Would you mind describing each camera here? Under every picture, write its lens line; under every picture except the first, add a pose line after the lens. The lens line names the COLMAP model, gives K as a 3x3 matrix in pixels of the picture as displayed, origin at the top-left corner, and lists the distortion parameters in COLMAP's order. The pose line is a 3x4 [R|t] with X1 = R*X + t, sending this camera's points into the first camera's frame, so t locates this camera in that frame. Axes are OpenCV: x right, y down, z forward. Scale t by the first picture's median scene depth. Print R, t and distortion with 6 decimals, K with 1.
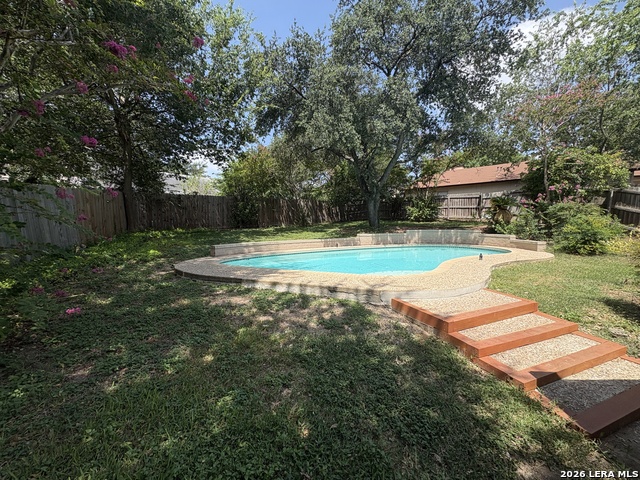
lens RADIAL K [[259.3, 0, 320.0], [0, 259.3, 240.0], [0, 0, 1]] dist [-0.000980, 0.000187]
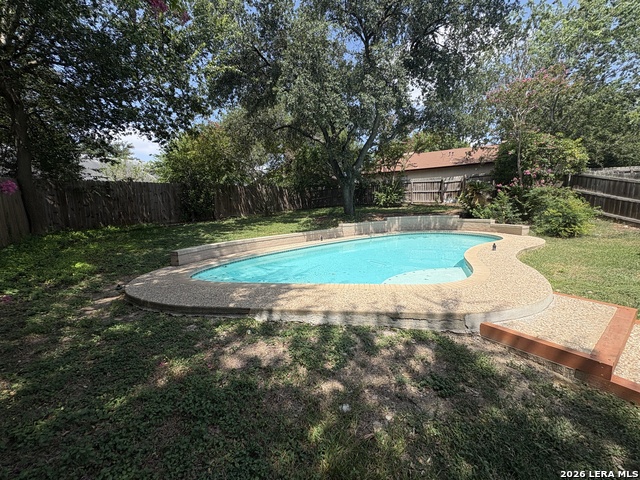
lens RADIAL K [[259.3, 0, 320.0], [0, 259.3, 240.0], [0, 0, 1]] dist [-0.000980, 0.000187]
pose [[0.977814, -0.054440, 0.202278, -0.100477], [0.043082, 0.997260, 0.060136, -0.024472], [-0.204998, -0.050087, 0.977480, 0.125624]]
